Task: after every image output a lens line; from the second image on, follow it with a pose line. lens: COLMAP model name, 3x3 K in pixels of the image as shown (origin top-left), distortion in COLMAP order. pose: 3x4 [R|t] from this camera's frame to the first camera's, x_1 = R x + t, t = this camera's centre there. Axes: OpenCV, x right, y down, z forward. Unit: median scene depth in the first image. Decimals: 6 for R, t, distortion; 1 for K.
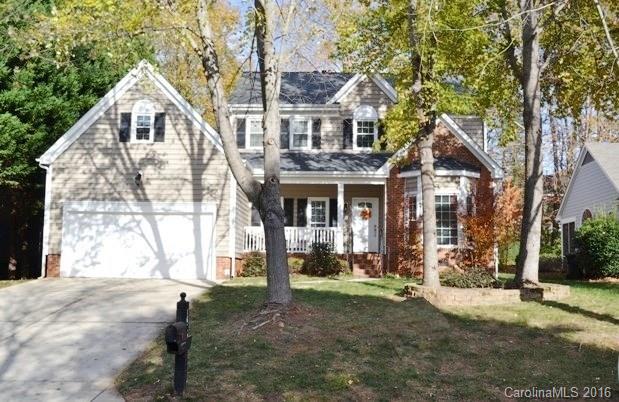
lens RADIAL K [[657.2, 0, 309.5], [0, 657.2, 201.0], [0, 0, 1]] dist [-0.003978, -0.001382]
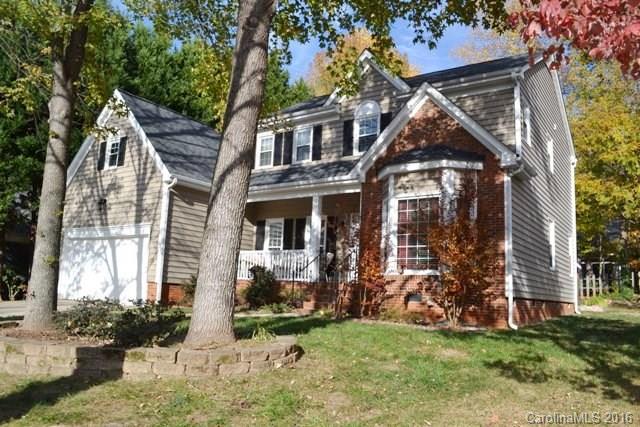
lens RADIAL K [[502.0, 0, 320.0], [0, 502.0, 213.5], [0, 0, 1]] dist [-0.001672, 0.000140]
pose [[0.837170, -0.064354, -0.543144, 0.431949], [0.028629, 0.996848, -0.073984, 0.046055], [0.546194, 0.046387, 0.836374, 0.528141]]
